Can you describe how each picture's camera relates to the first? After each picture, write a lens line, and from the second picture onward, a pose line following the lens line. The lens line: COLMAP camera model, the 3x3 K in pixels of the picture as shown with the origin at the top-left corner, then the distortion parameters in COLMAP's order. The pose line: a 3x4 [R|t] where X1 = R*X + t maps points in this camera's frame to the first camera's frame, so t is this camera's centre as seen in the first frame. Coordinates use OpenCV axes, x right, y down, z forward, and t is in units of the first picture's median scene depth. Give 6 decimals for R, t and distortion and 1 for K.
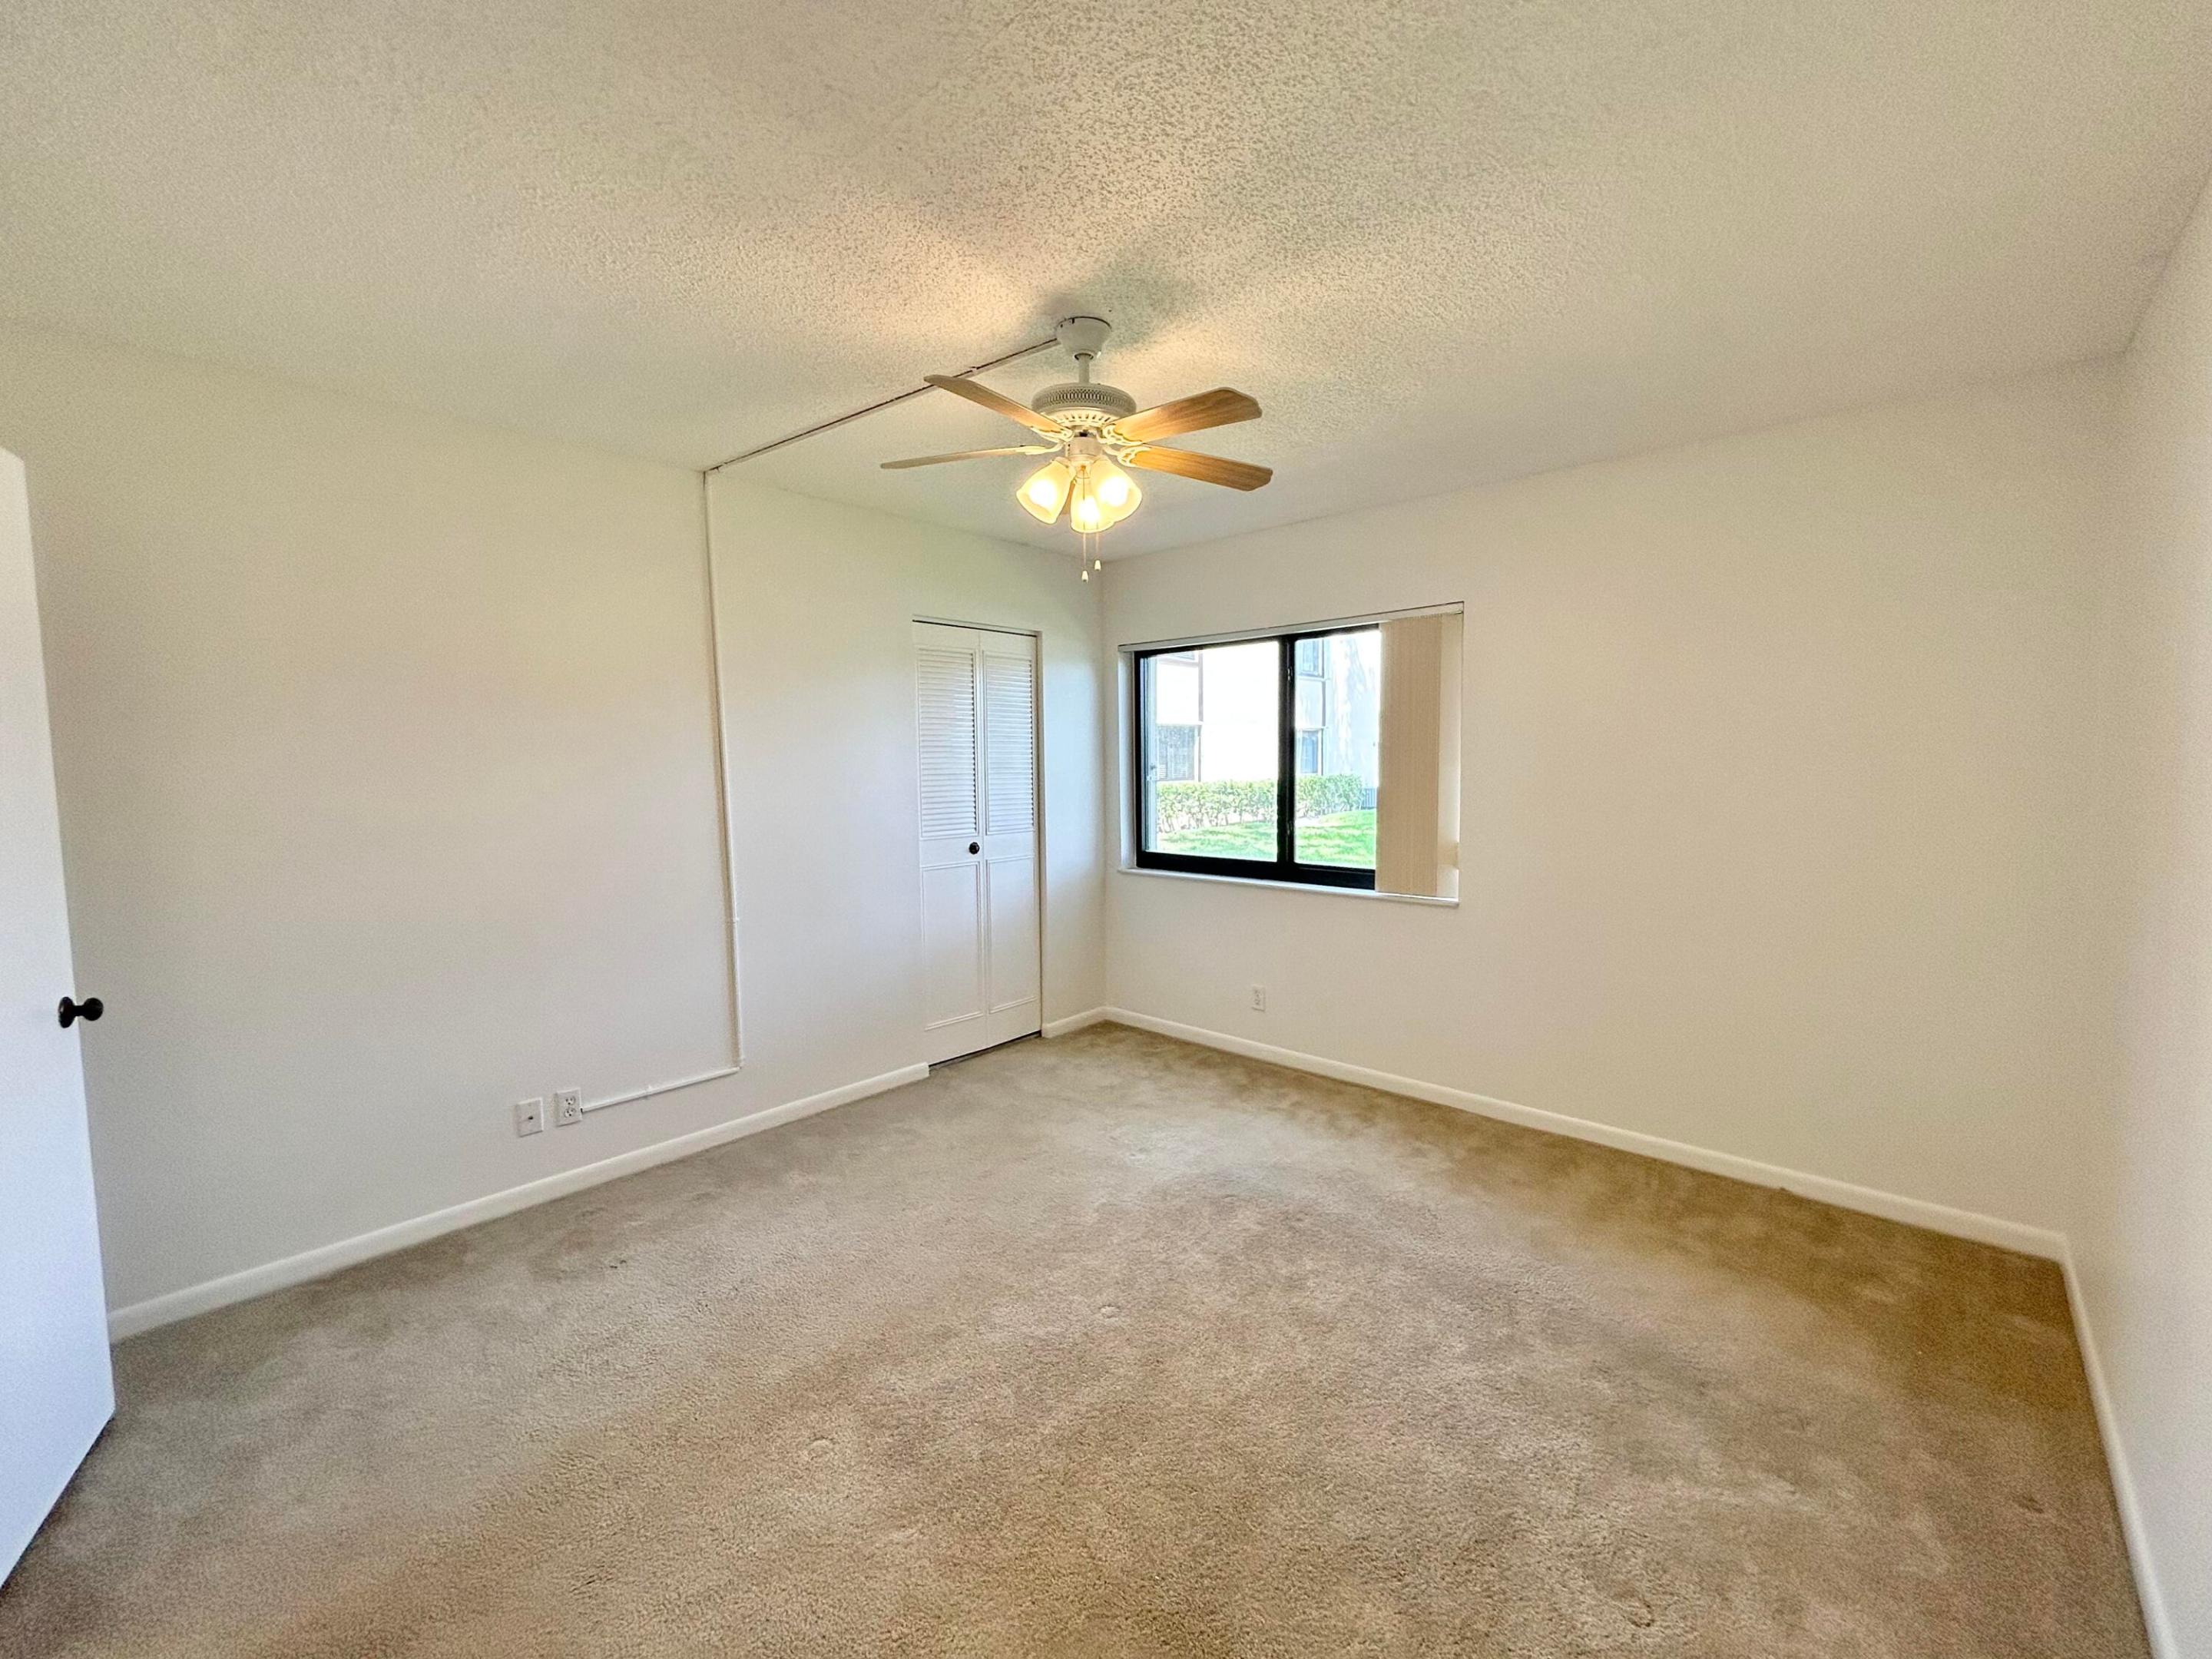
lens RADIAL K [[899.6, 0, 1107.8], [0, 899.6, 824.3], [0, 0, 1]] dist [0.001315, 0.000174]
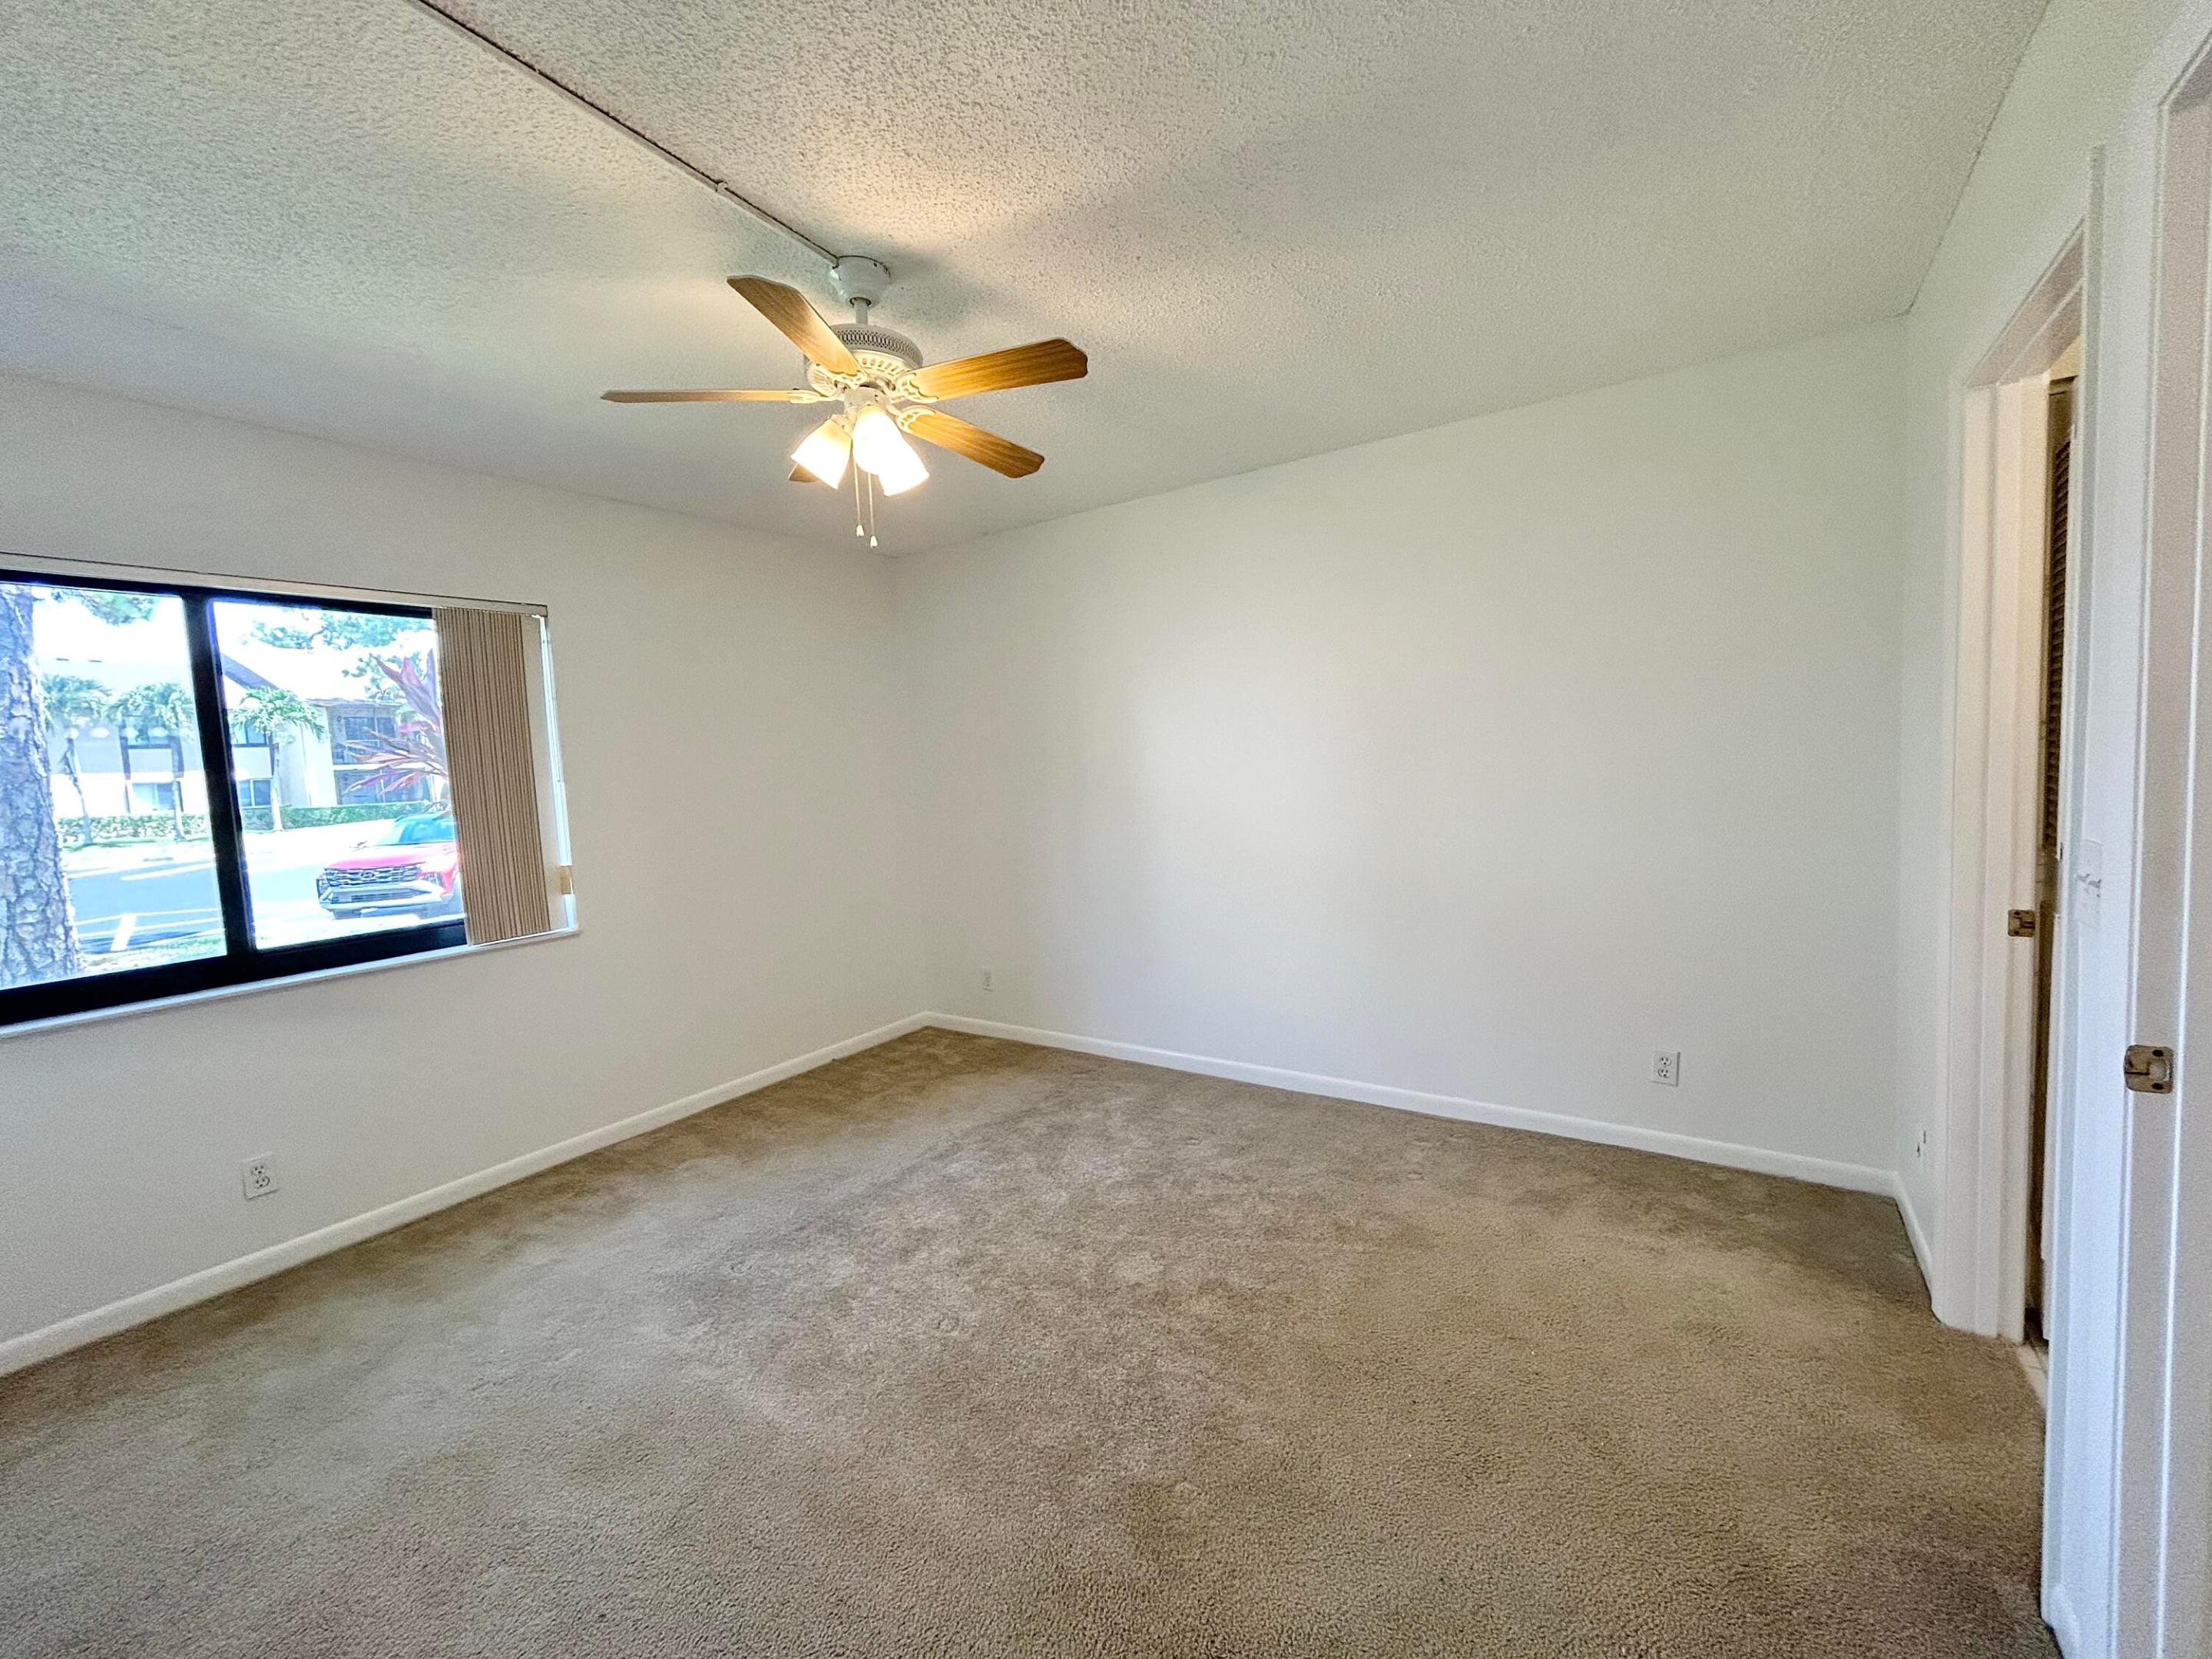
lens RADIAL K [[913.9, 0, 1028.2], [0, 913.9, 832.2], [0, 0, 1]] dist [0.000465, 0.000078]
pose [[-0.100885, -0.050845, 0.993598, -0.609545], [0.125034, 0.990127, 0.063363, -0.016011], [-0.987010, 0.130626, -0.093532, 0.628459]]
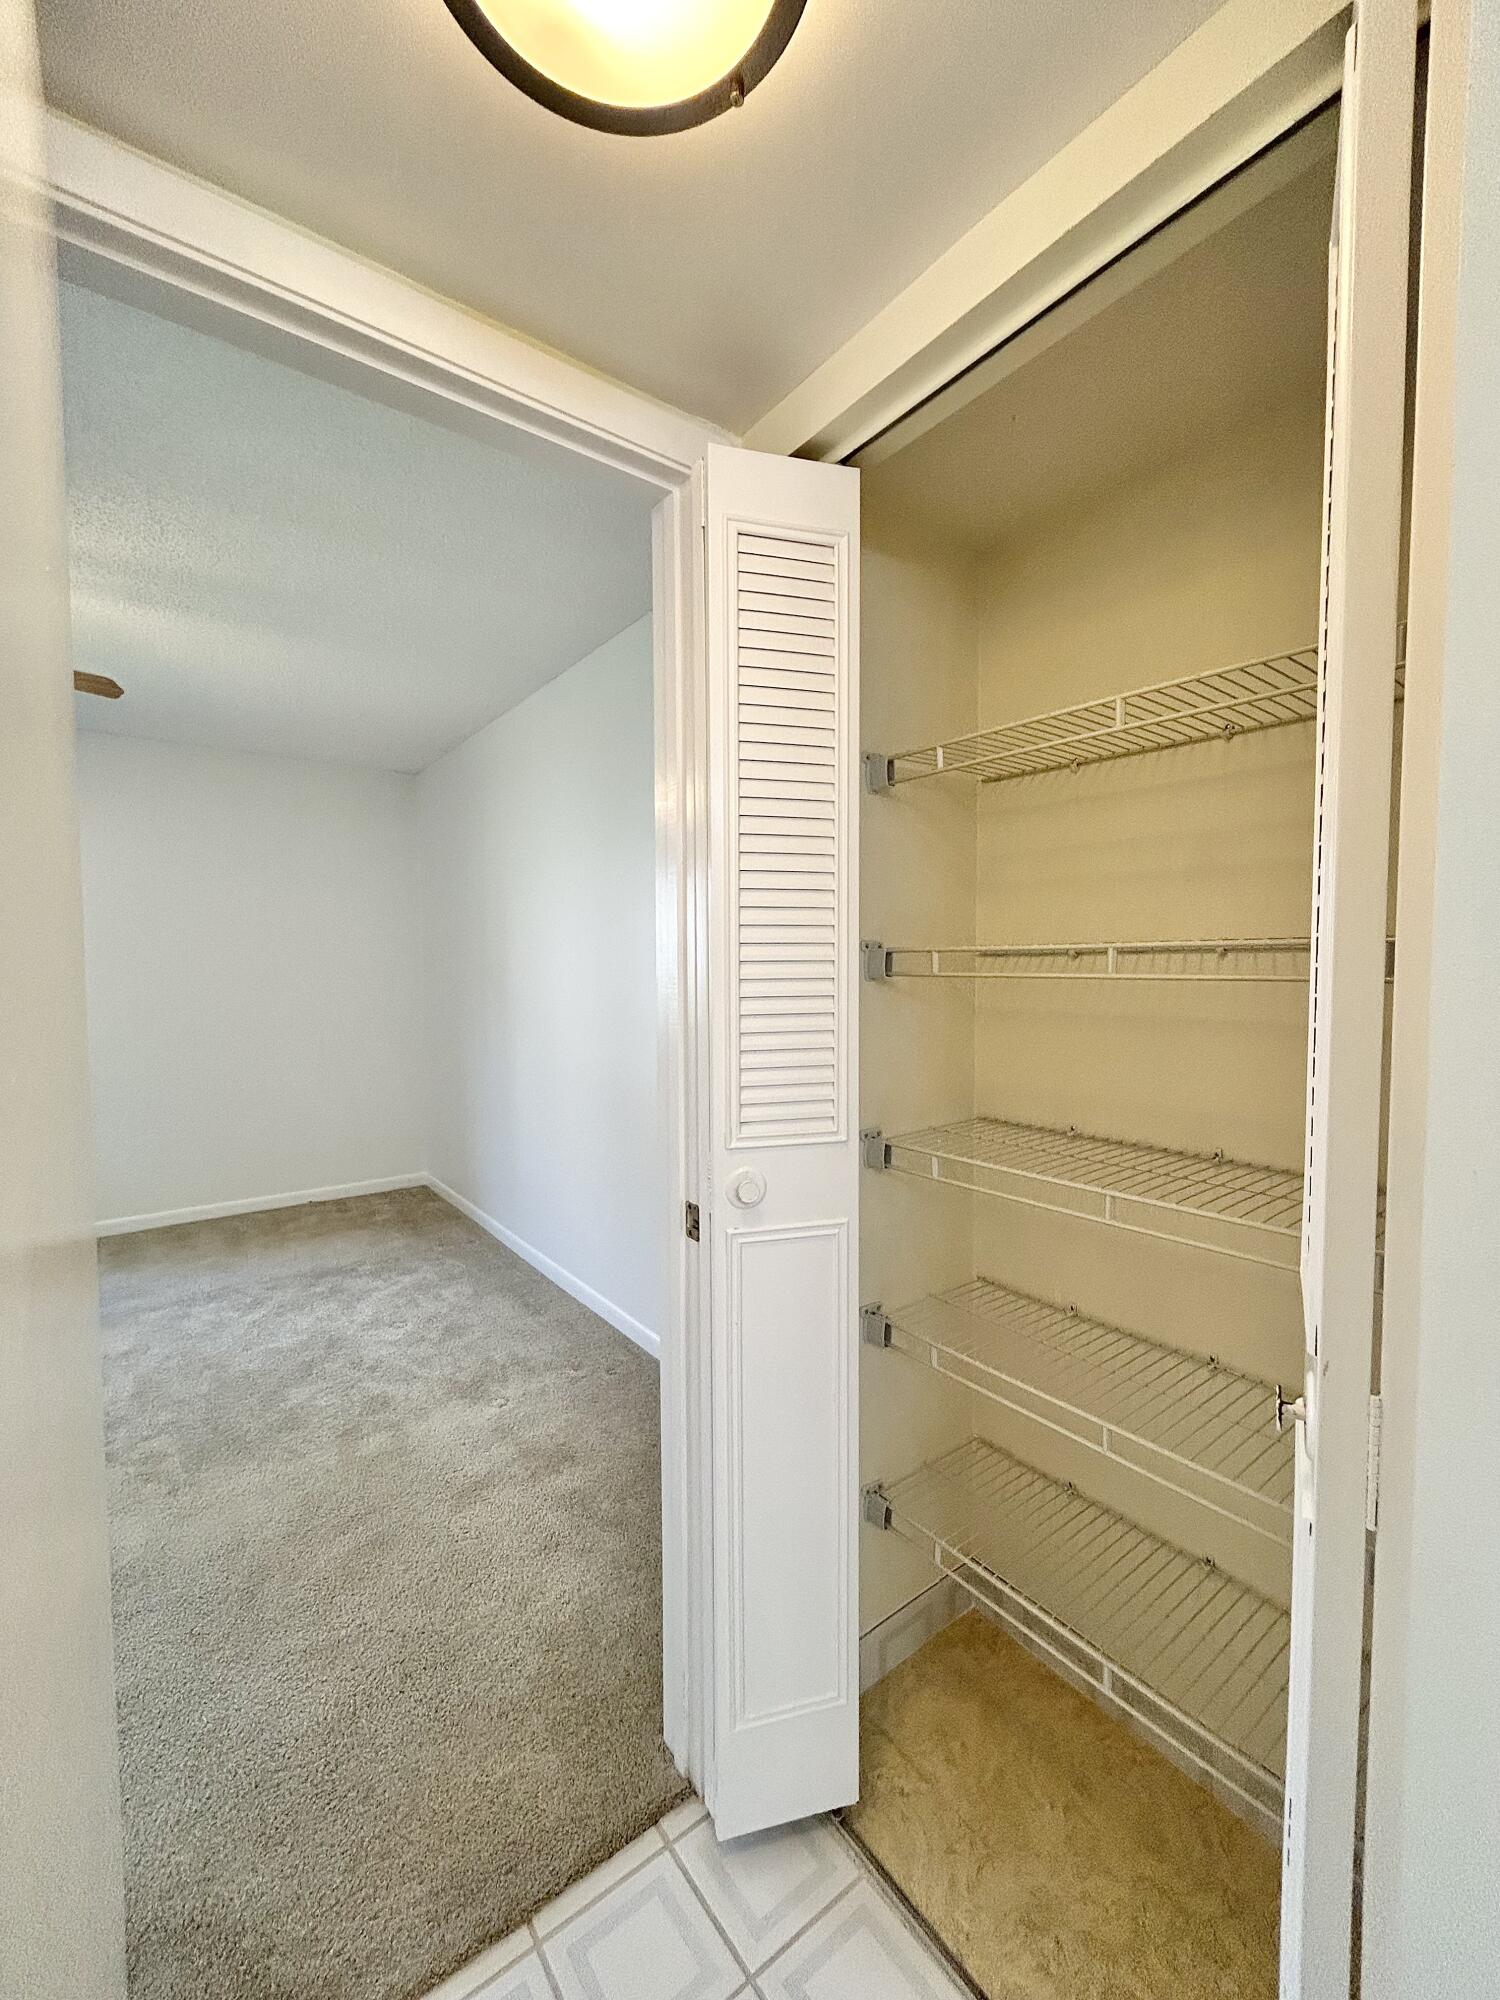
lens RADIAL K [[801.3, 0, 744.3], [0, 801.3, 1002.2], [0, 0, 1]] dist [-0.002877, -0.000174]
pose [[0.182810, -0.034049, 0.982558, -0.481997], [0.073276, 0.997092, 0.020920, 0.041414], [-0.980414, 0.068174, 0.184774, -0.103508]]
